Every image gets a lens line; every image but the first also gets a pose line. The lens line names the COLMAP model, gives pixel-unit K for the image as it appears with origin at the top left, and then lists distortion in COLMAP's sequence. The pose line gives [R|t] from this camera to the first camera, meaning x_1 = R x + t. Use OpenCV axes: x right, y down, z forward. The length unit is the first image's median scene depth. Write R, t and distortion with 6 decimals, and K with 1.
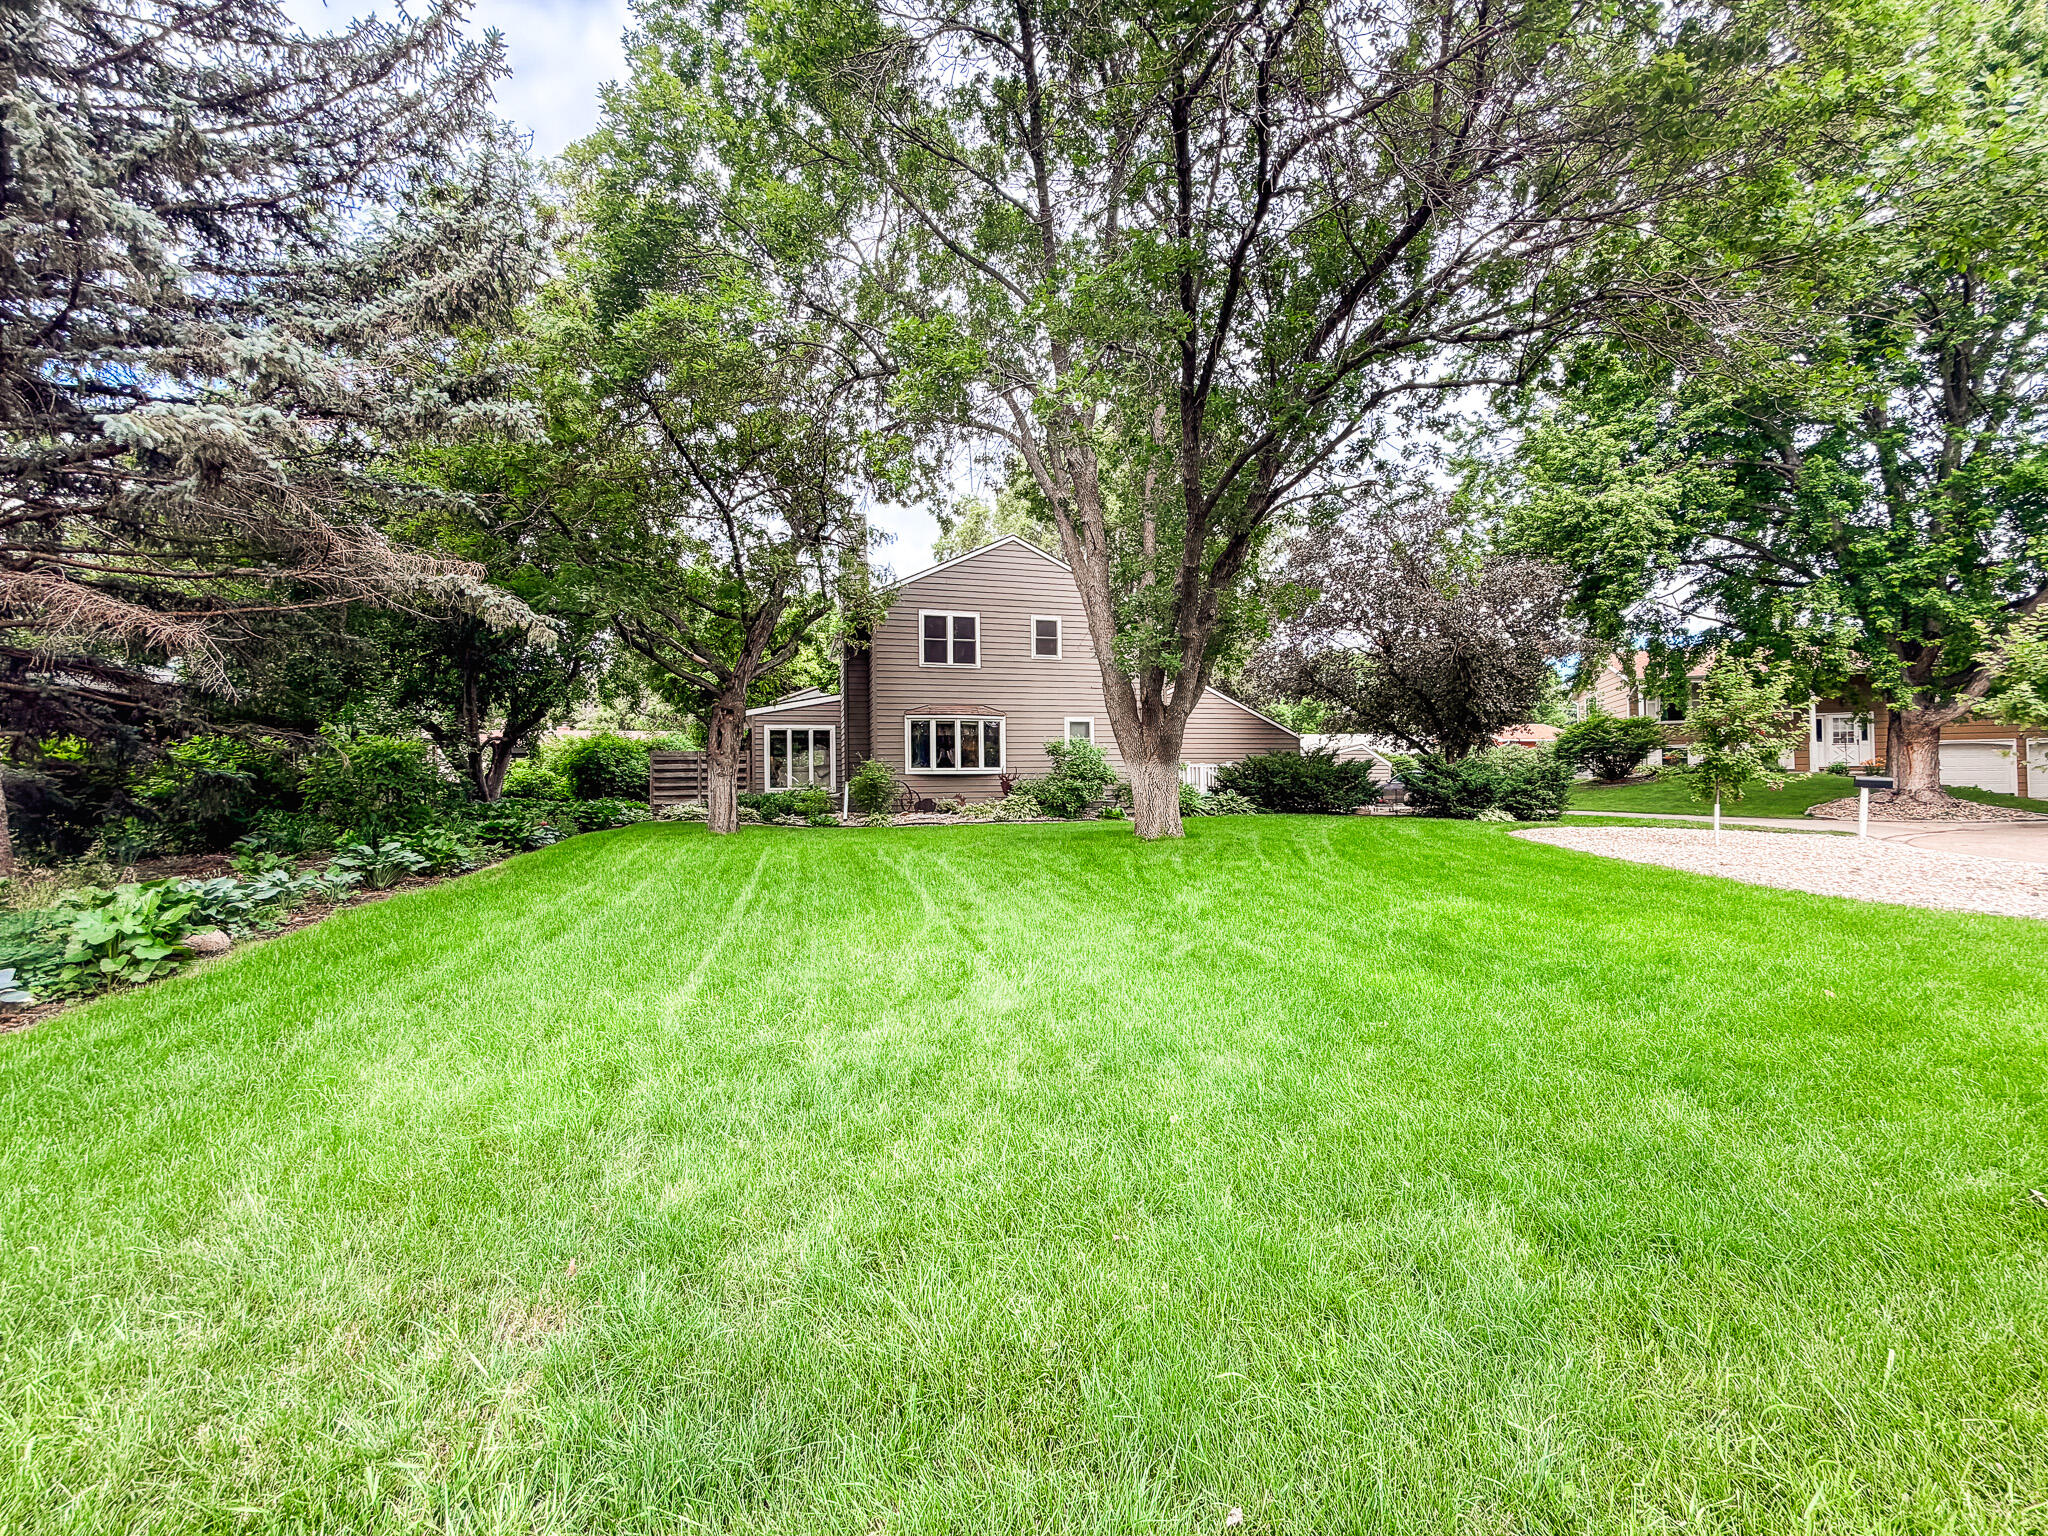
lens RADIAL K [[818.0, 0, 1019.0], [0, 818.0, 766.7], [0, 0, 1]] dist [0.000070, -0.000004]
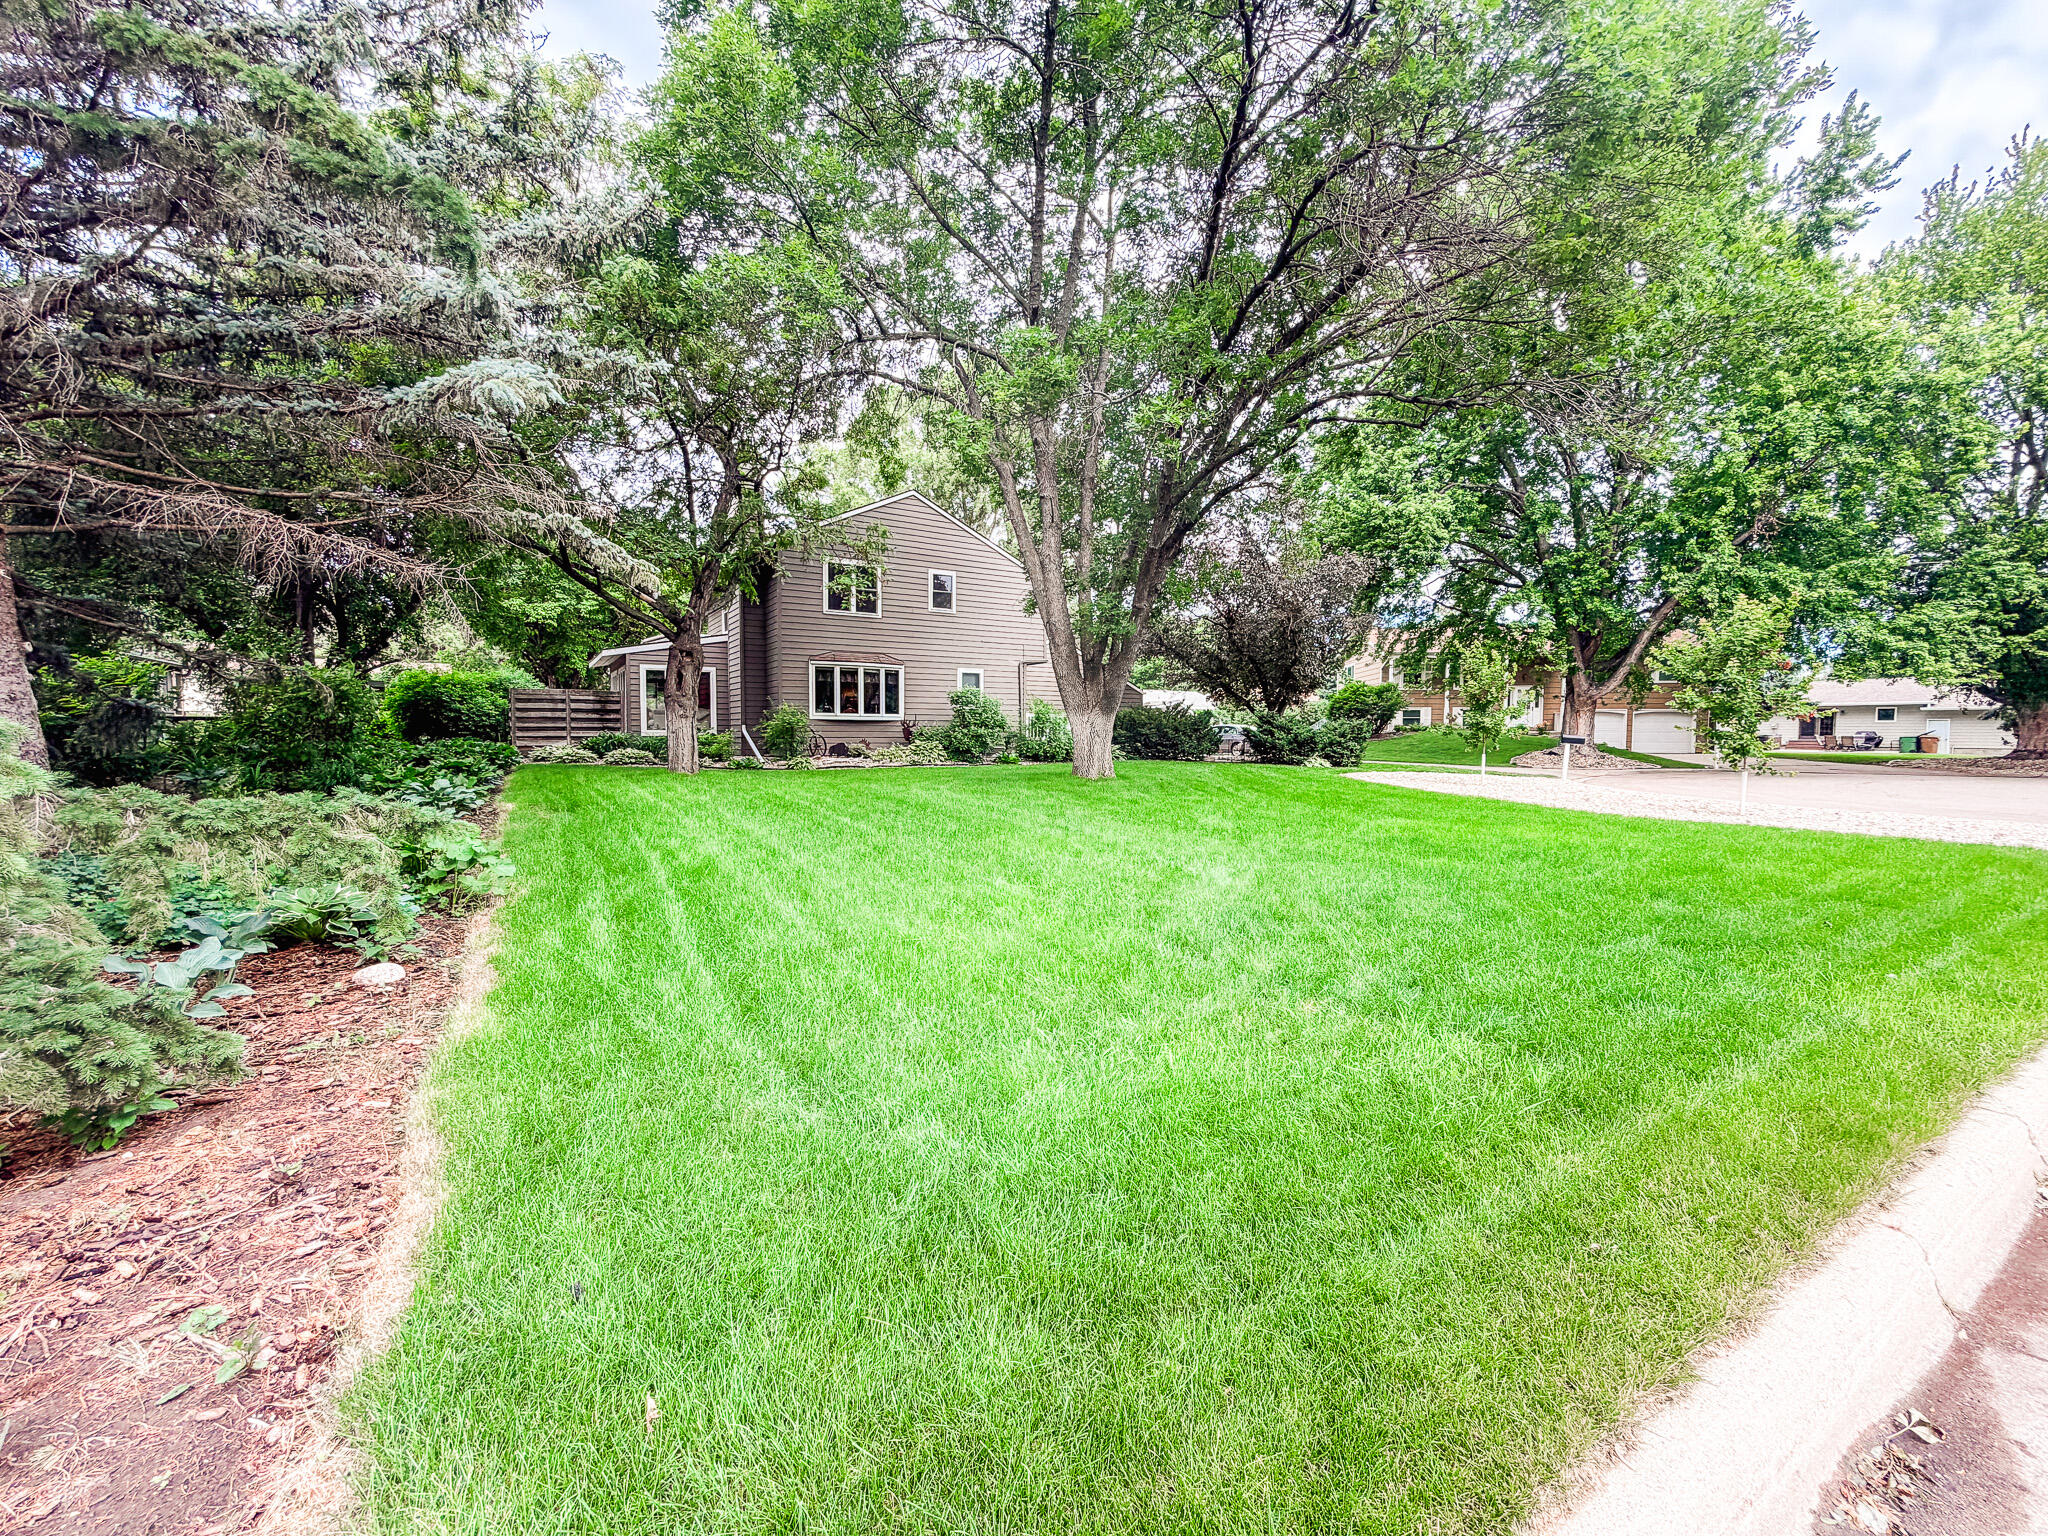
lens RADIAL K [[818.0, 0, 1031.1], [0, 818.0, 772.8], [0, 0, 1]] dist [0.000070, -0.000004]
pose [[0.961030, 0.001903, 0.276438, -0.153638], [-0.021192, 0.997541, 0.066806, 0.002207], [-0.275631, -0.070060, 0.958707, -0.058070]]
